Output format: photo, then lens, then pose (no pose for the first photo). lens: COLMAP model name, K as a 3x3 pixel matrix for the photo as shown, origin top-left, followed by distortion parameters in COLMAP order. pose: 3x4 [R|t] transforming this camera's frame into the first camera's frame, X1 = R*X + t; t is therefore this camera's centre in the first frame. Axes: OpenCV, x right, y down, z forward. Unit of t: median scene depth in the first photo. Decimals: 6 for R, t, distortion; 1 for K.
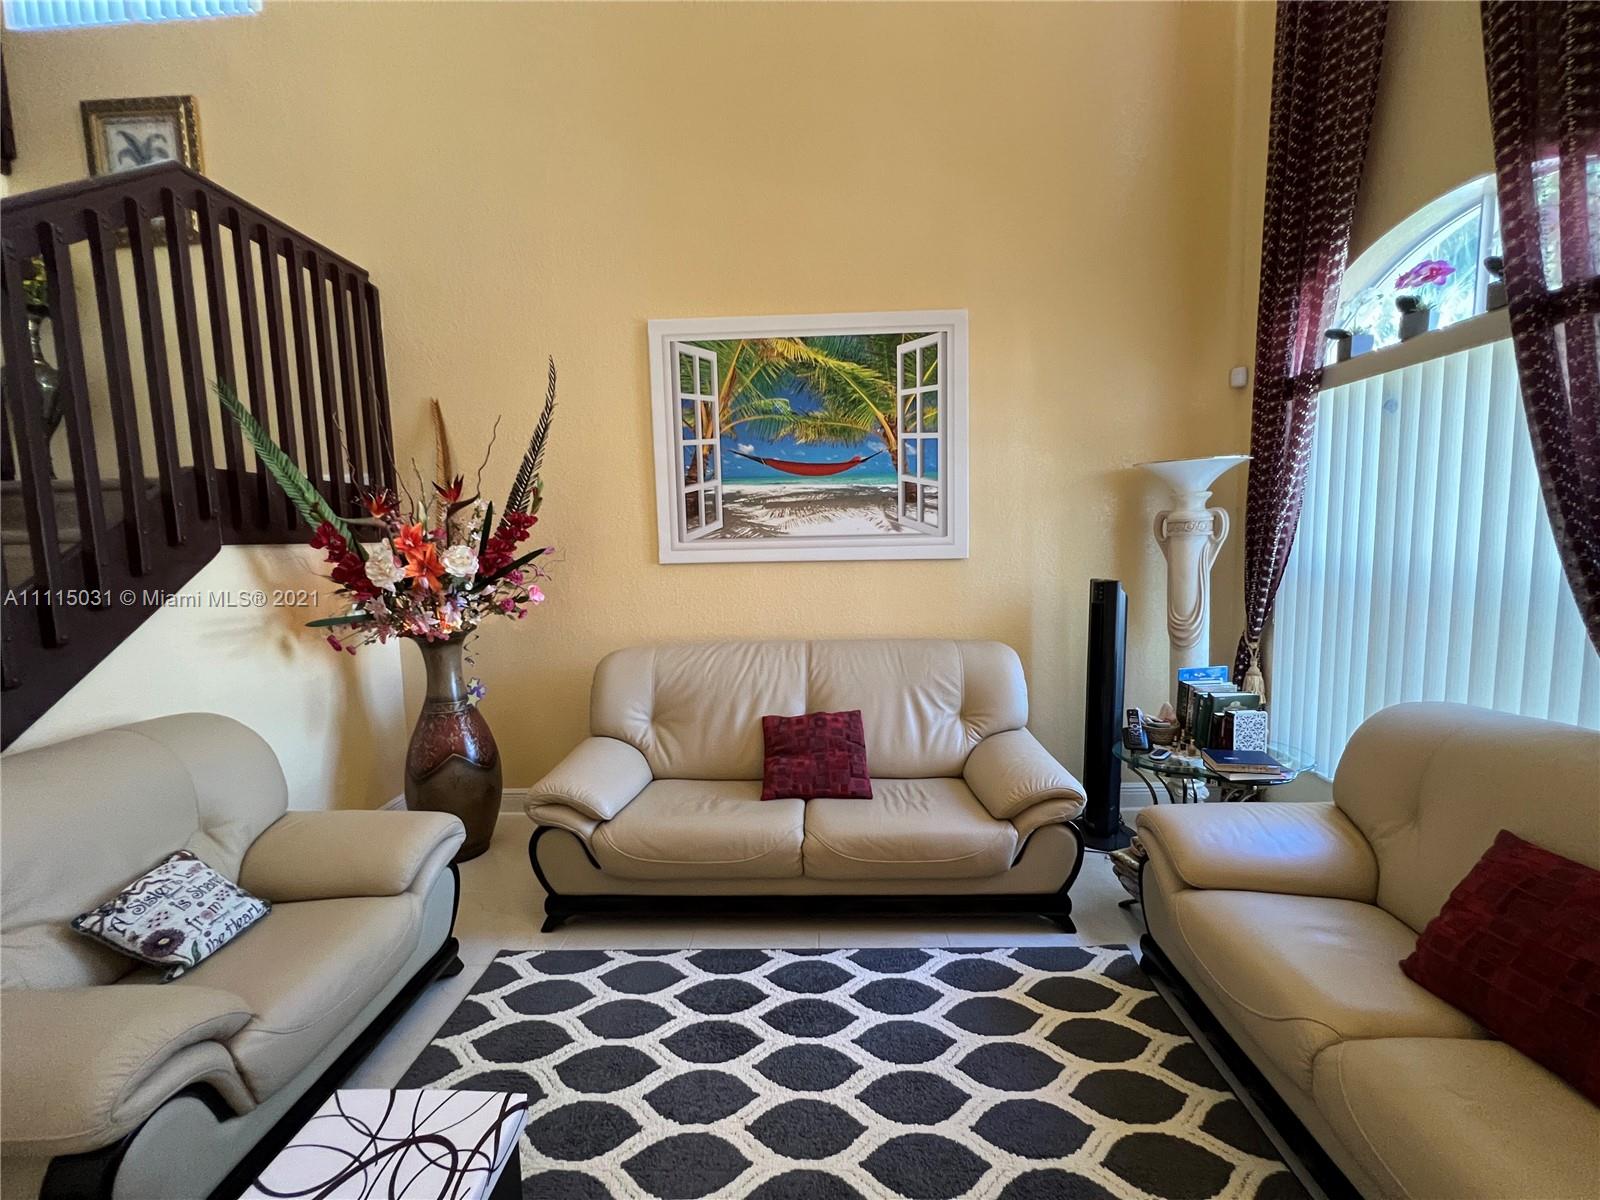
lens RADIAL K [[637.3, 0, 797.1], [0, 637.3, 597.8], [0, 0, 1]] dist [-0.001705, -0.000208]
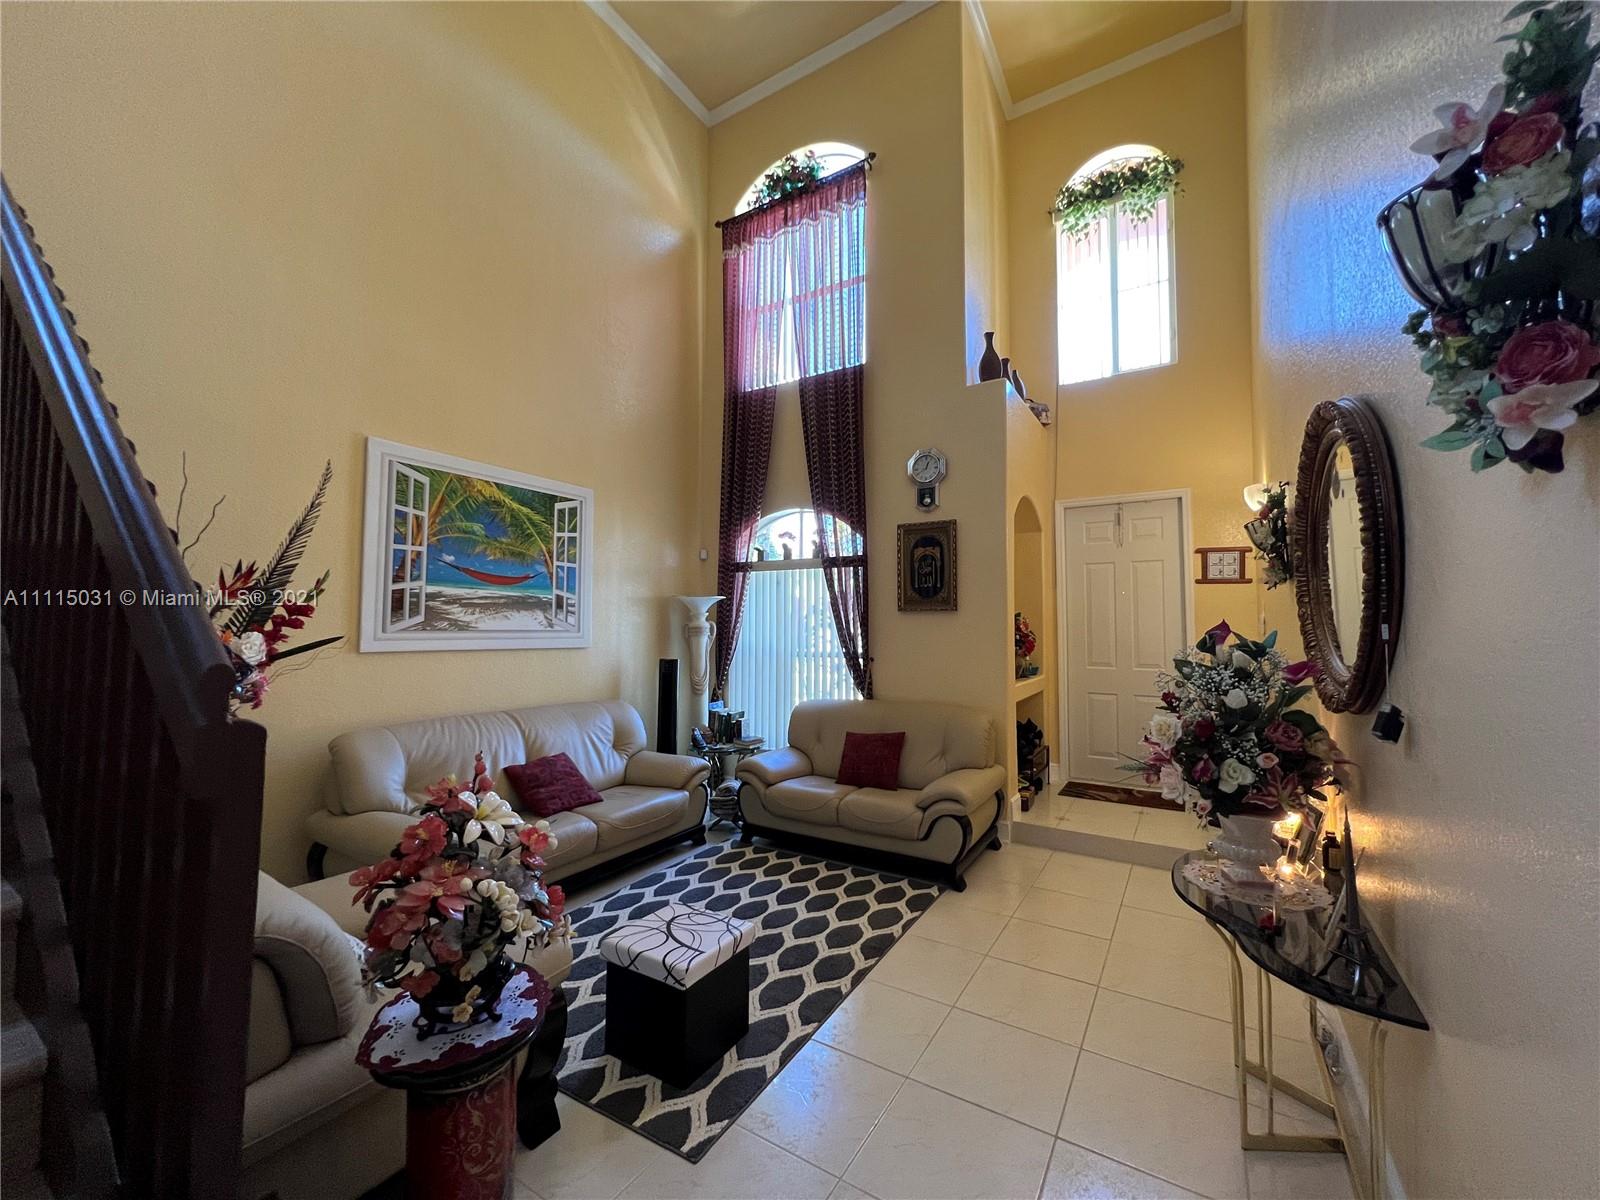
lens RADIAL K [[637.3, 0, 796.8], [0, 637.3, 599.1], [0, 0, 1]] dist [-0.001705, -0.000208]
pose [[0.494237, 0.066478, 0.866782, -0.819832], [0.066616, 0.991244, -0.114007, 0.029517], [-0.866771, 0.114088, 0.485481, -0.173151]]
